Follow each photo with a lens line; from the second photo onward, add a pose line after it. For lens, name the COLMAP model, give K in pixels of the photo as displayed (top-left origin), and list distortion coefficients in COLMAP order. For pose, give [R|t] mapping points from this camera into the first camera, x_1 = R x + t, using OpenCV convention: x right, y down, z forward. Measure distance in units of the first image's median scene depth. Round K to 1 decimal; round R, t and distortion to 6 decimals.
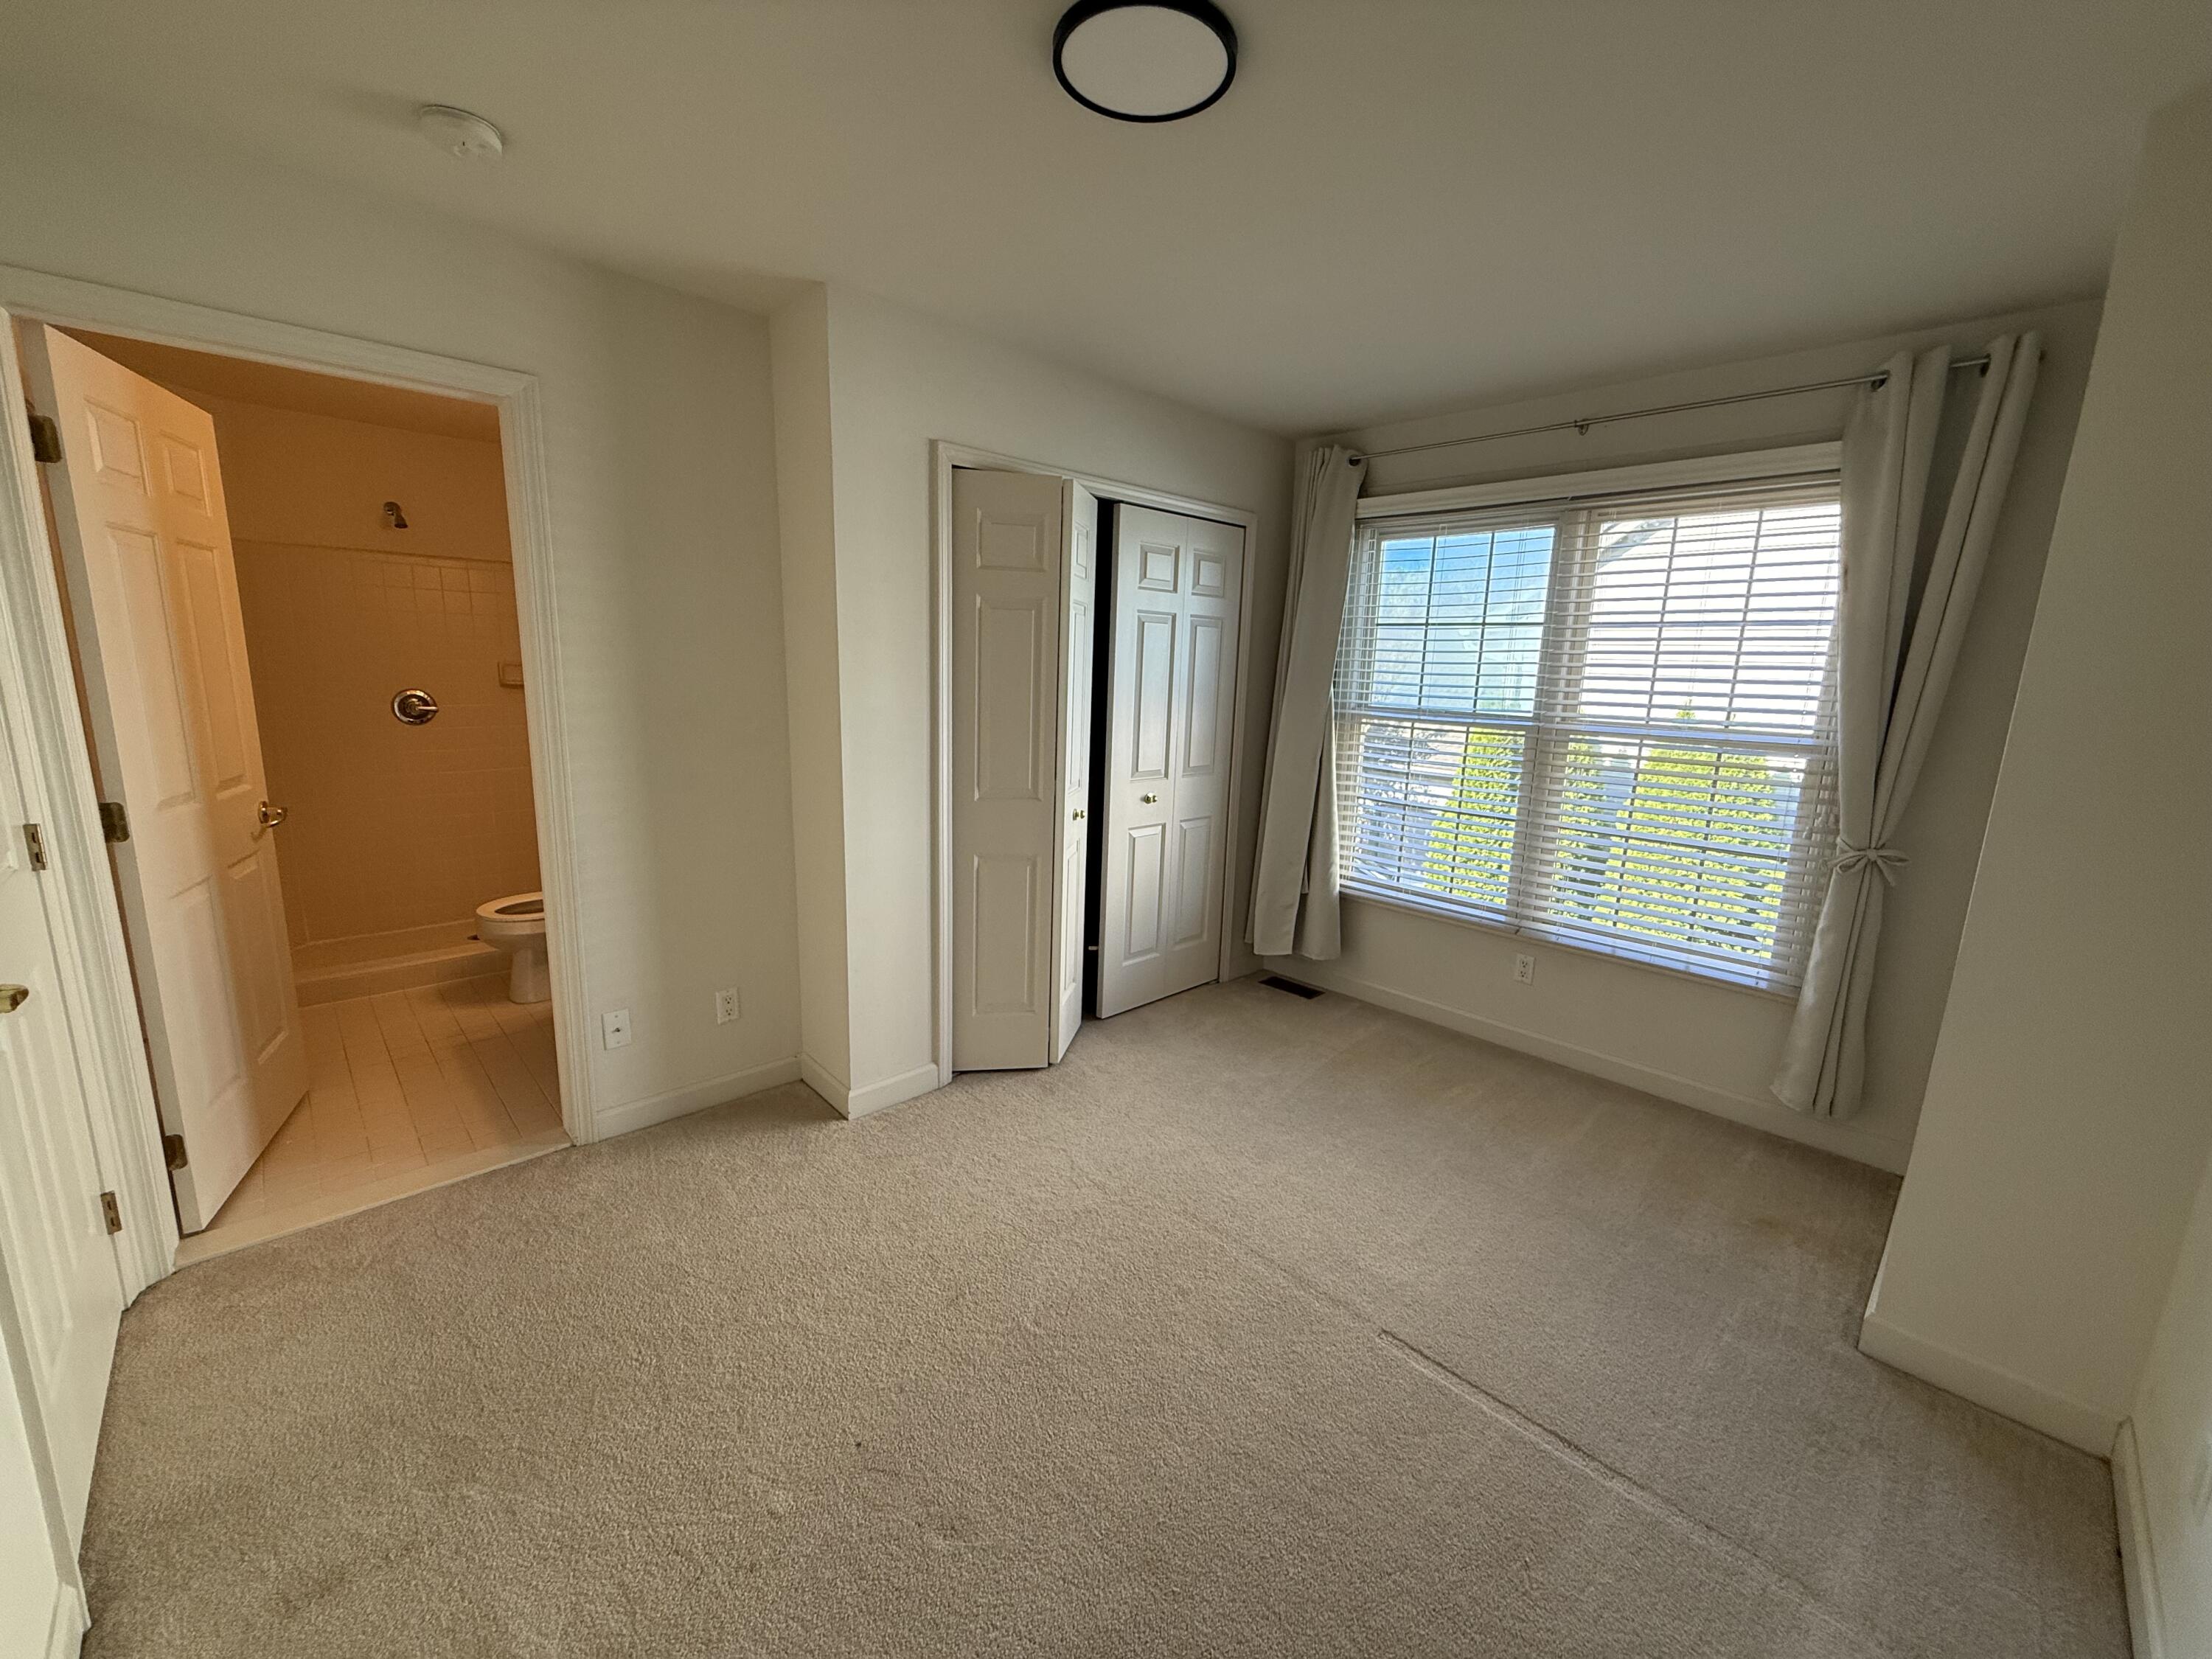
lens RADIAL K [[882.0, 0, 1100.6], [0, 882.0, 831.2], [0, 0, 1]] dist [-0.002321, -0.000042]
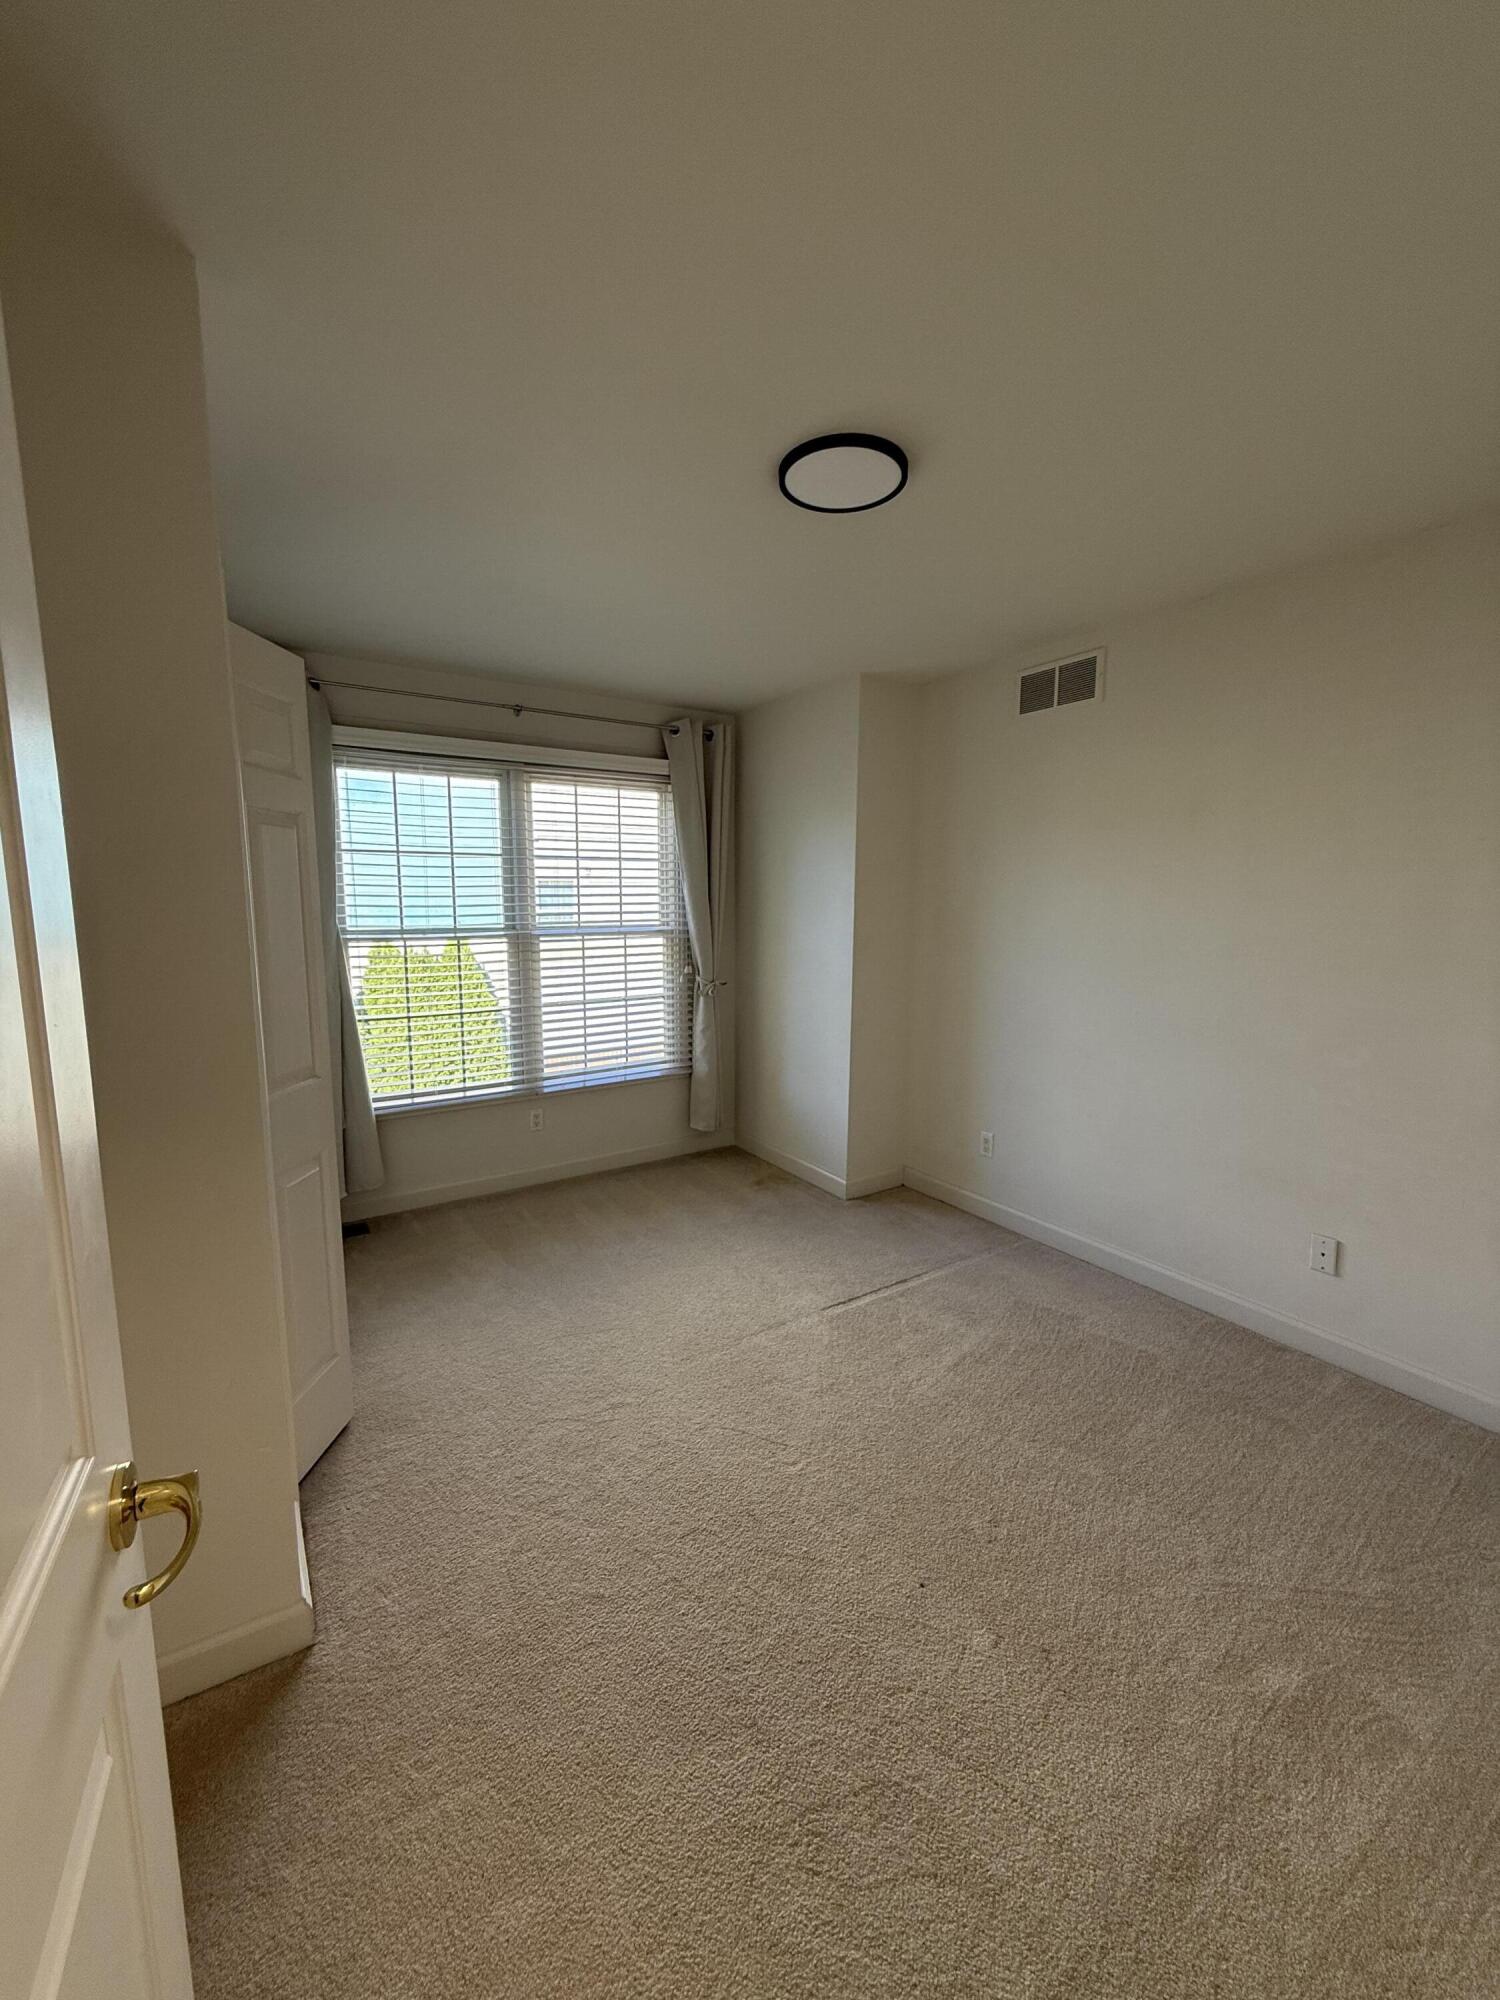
lens RADIAL K [[797.5, 0, 755.8], [0, 797.5, 1005.6], [0, 0, 1]] dist [-0.002321, -0.000042]
pose [[0.177829, -0.160800, 0.970835, -0.629044], [0.192182, 0.973237, 0.125995, -0.102546], [-0.965113, 0.164172, 0.203973, 0.466293]]
